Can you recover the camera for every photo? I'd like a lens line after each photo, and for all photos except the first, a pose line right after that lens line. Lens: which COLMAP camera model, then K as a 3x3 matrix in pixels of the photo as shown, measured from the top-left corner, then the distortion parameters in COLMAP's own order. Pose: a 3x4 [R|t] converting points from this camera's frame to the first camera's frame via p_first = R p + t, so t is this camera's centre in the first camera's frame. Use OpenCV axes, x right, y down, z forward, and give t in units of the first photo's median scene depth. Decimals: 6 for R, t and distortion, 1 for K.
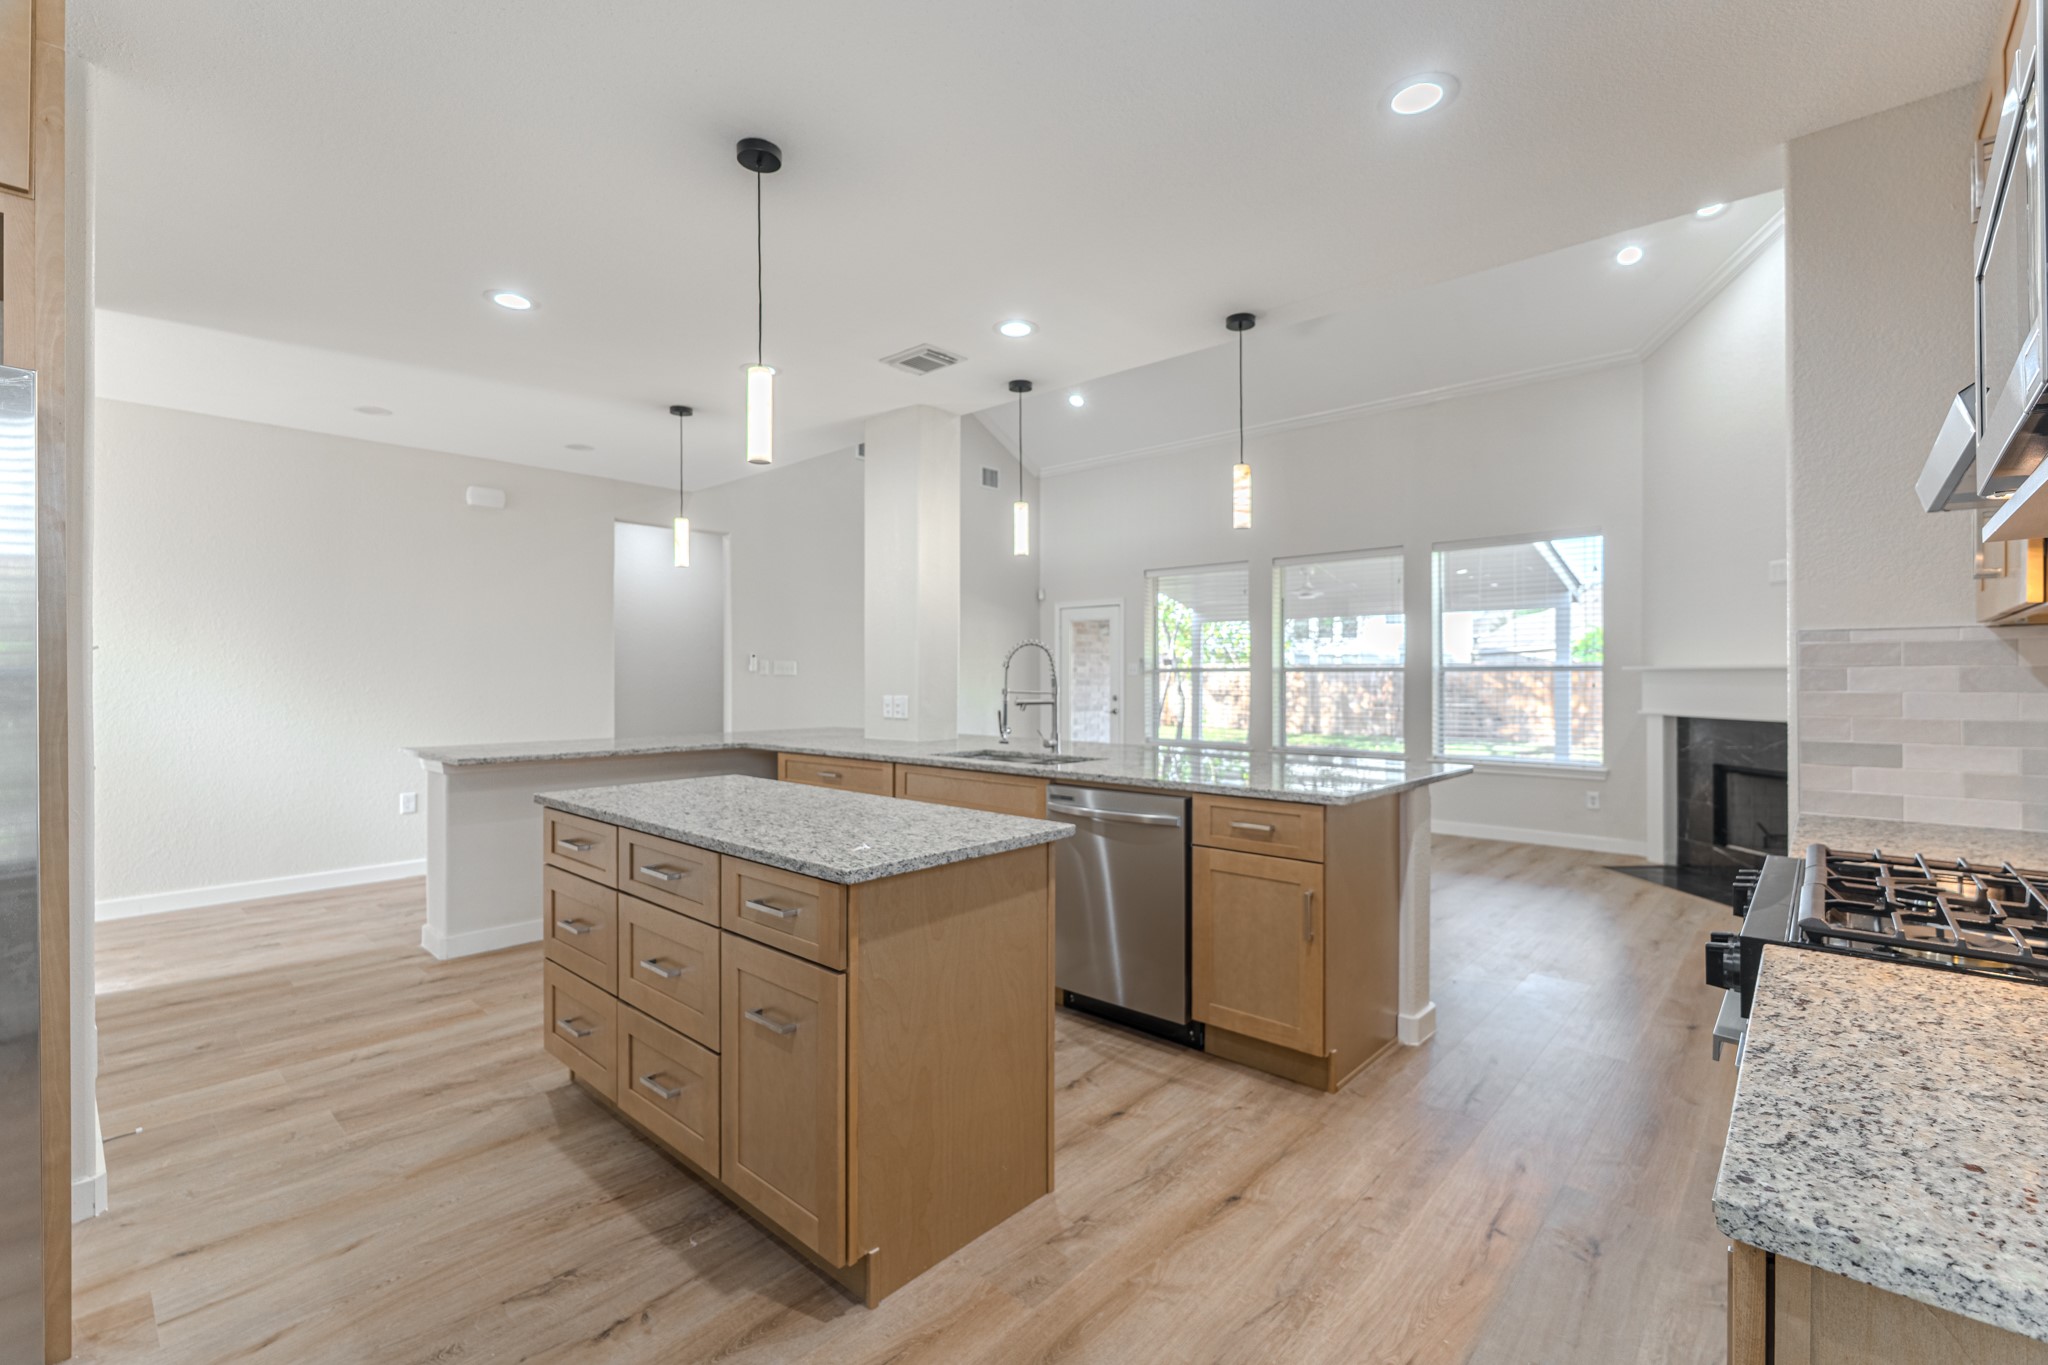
lens RADIAL K [[900.3, 0, 1022.0], [0, 900.3, 675.1], [0, 0, 1]] dist [-0.000807, 0.000504]
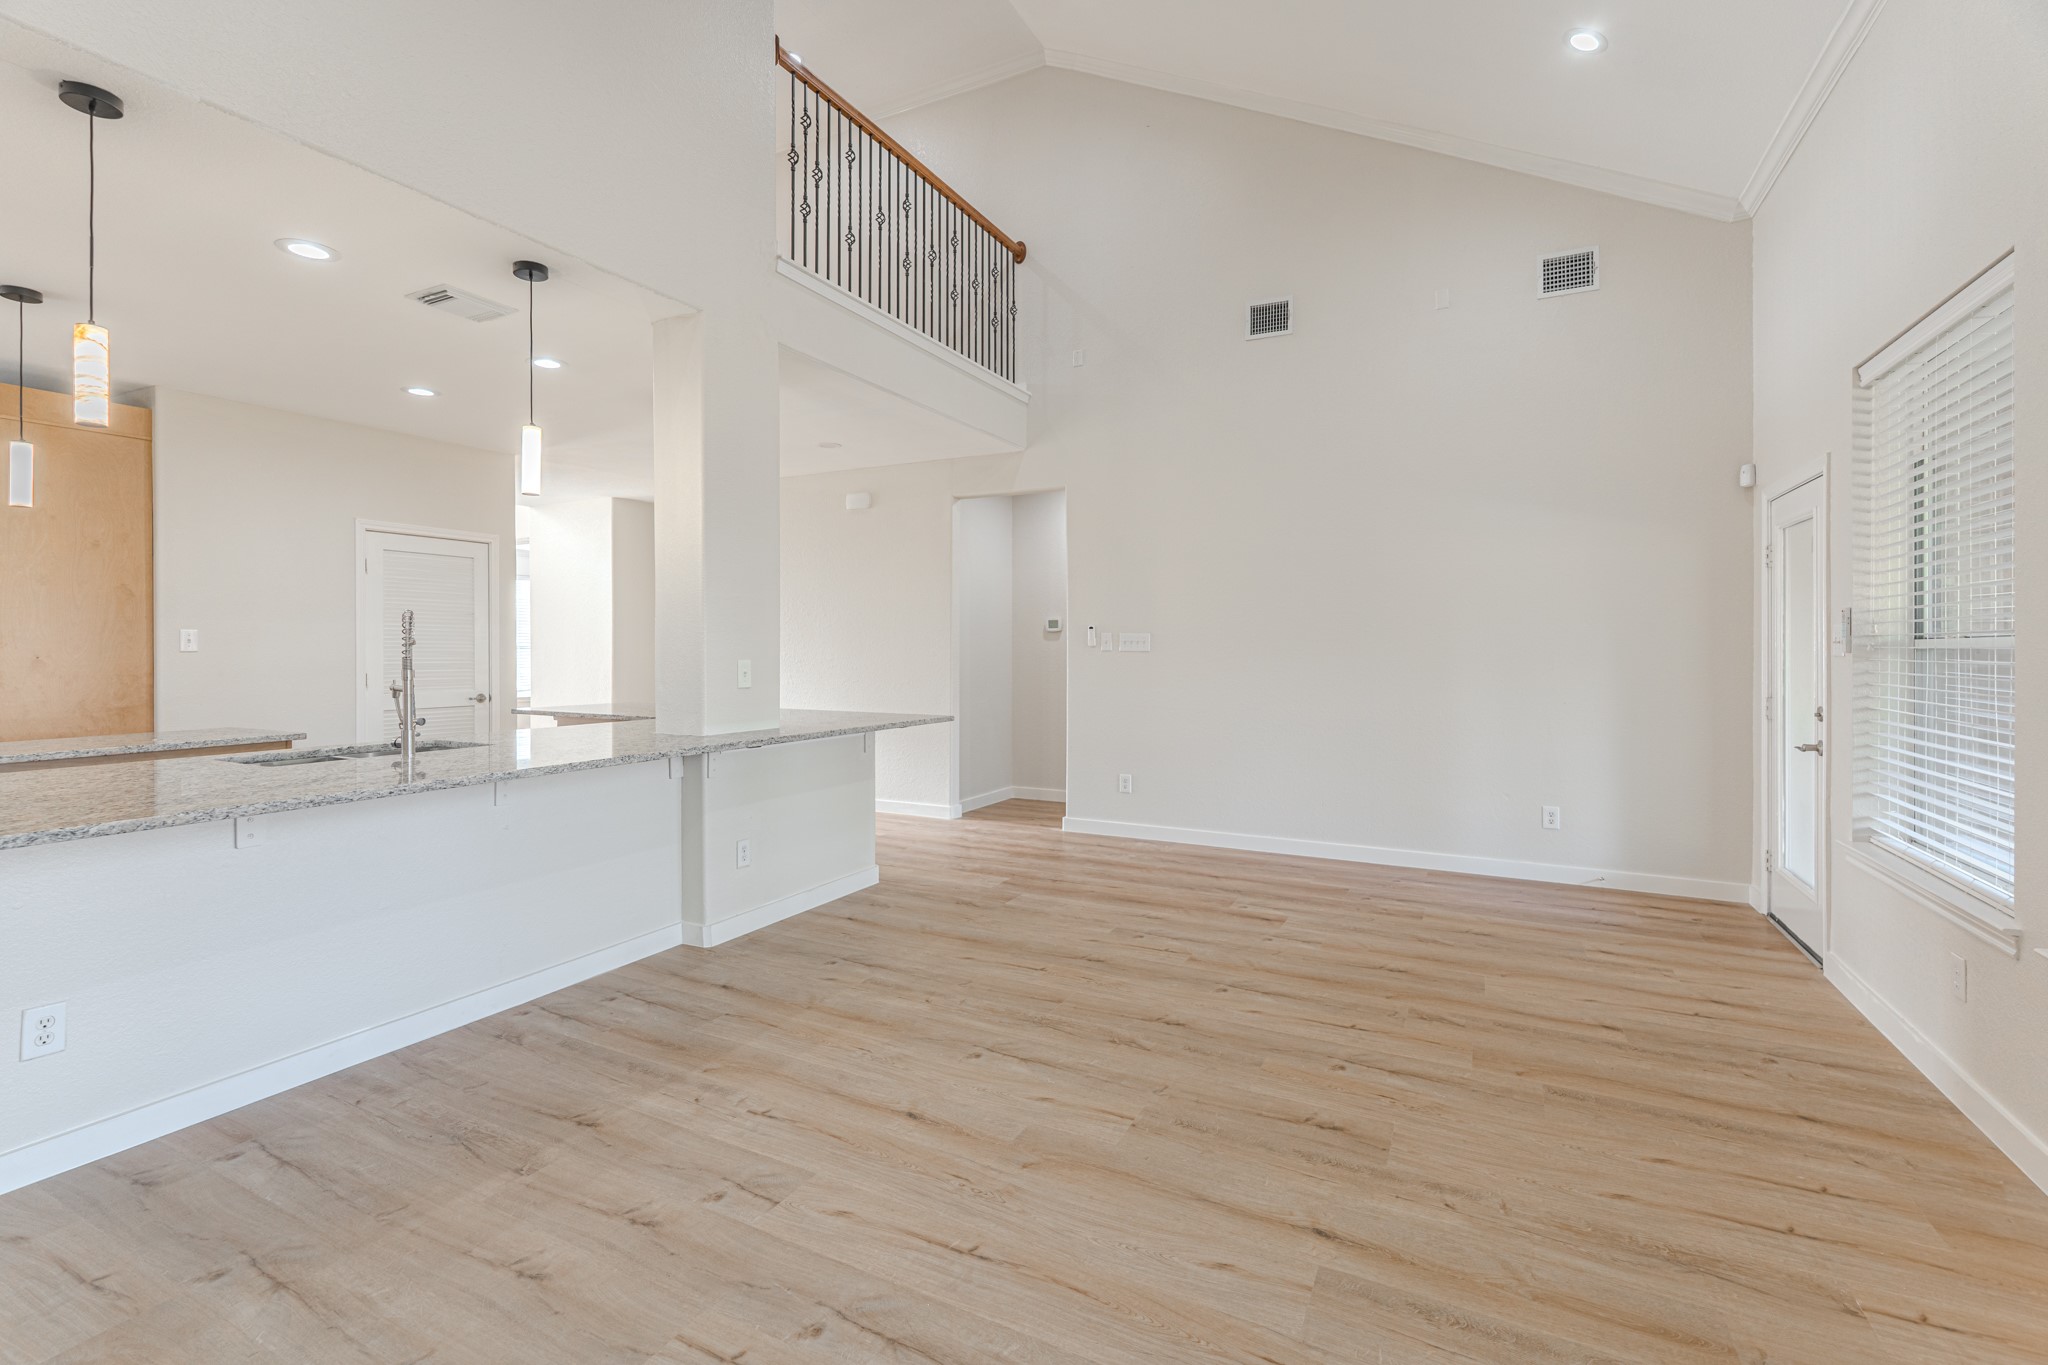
lens RADIAL K [[910.5, 0, 1016.6], [0, 910.5, 648.9], [0, 0, 1]] dist [-0.001341, 0.000017]
pose [[0.256507, 0.003643, -0.966535, 1.019152], [-0.002471, 0.999992, 0.003113, -0.007441], [0.966539, 0.001589, 0.256514, 1.454725]]
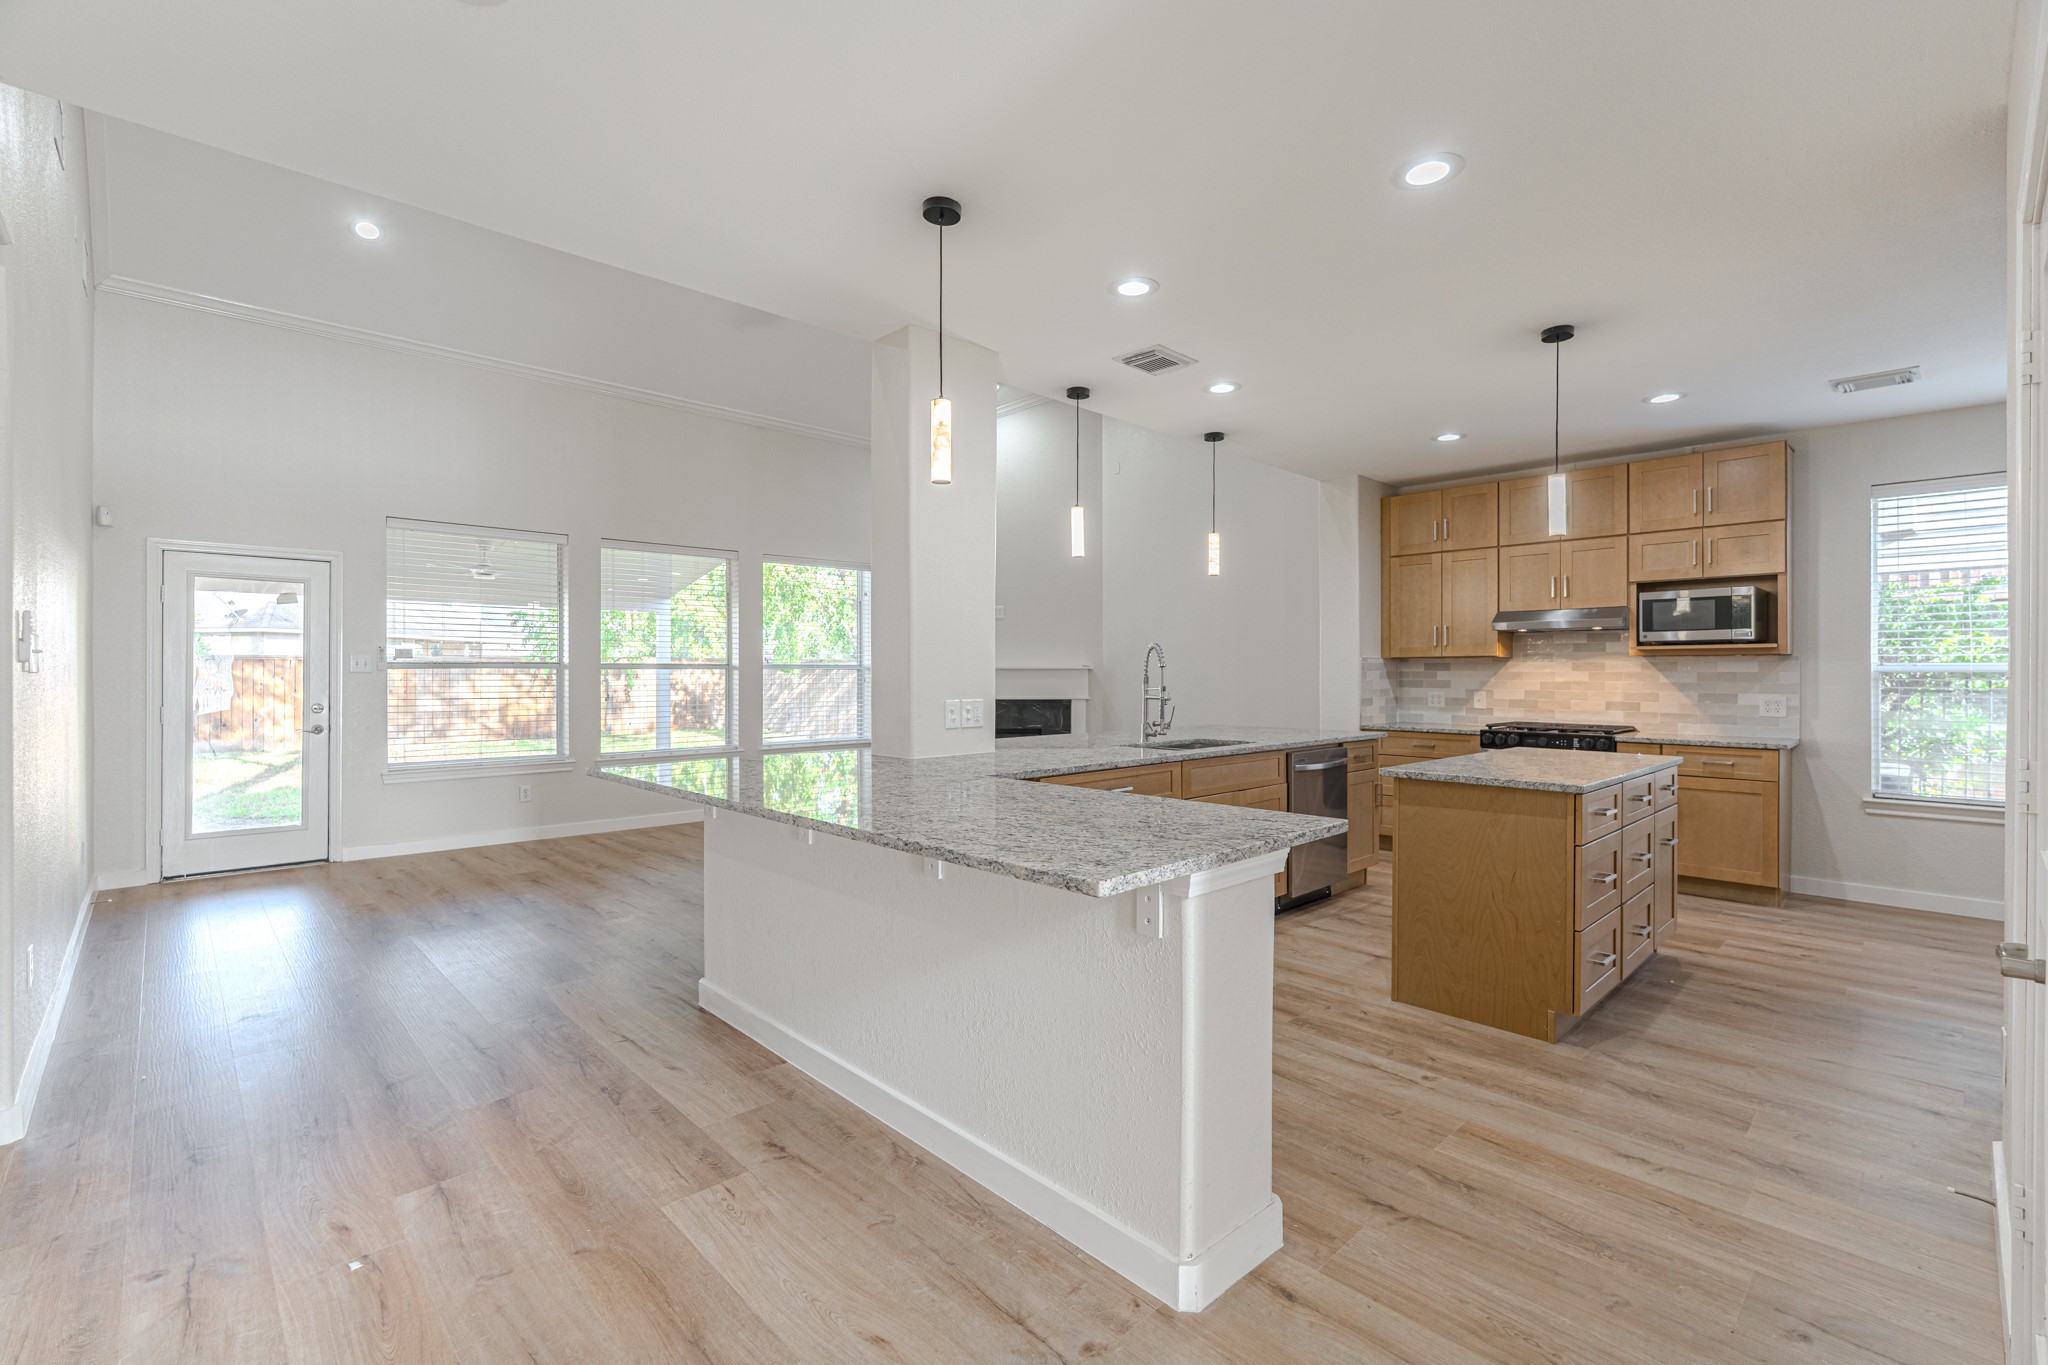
lens RADIAL K [[900.3, 0, 1022.0], [0, 900.3, 675.1], [0, 0, 1]] dist [-0.000807, 0.000504]
pose [[0.063687, -0.003127, 0.997965, -1.263106], [-0.003056, 0.999990, 0.003329, -0.001541], [-0.997965, -0.003261, 0.063677, 1.220169]]
